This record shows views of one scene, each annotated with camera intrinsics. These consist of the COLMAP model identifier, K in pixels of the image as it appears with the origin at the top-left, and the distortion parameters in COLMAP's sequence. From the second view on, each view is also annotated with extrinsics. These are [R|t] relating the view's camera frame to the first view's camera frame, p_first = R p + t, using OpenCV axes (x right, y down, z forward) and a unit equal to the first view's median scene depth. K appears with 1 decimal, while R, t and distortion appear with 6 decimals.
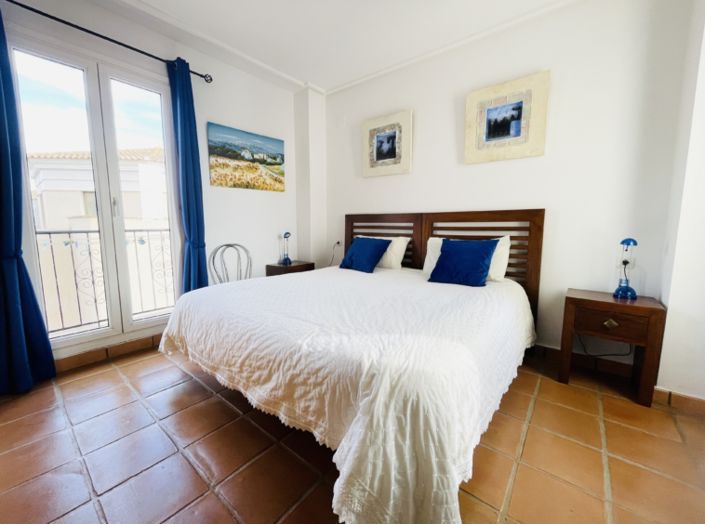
lens RADIAL K [[281.4, 0, 356.3], [0, 281.4, 257.9], [0, 0, 1]] dist [-0.012979, 0.000899]
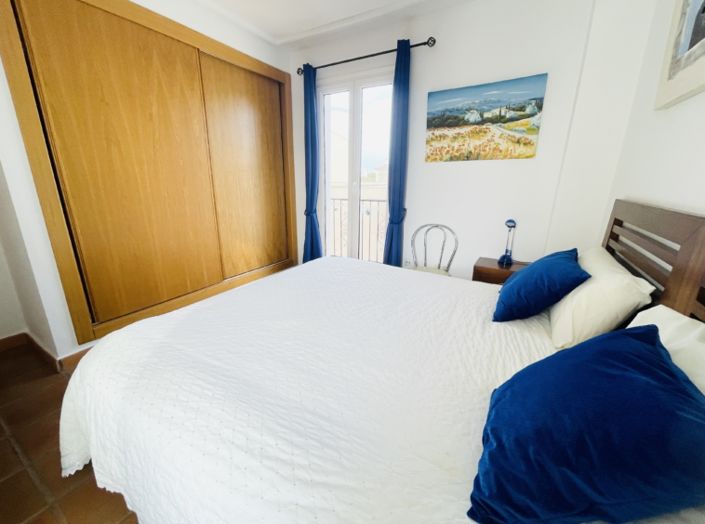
lens RADIAL K [[281.4, 0, 351.6], [0, 281.4, 256.7], [0, 0, 1]] dist [-0.012979, 0.000899]
pose [[0.134886, 0.260884, -0.955900, 0.426735], [-0.129557, 0.961078, 0.244016, -0.134599], [0.982355, 0.090930, 0.163435, 0.568349]]
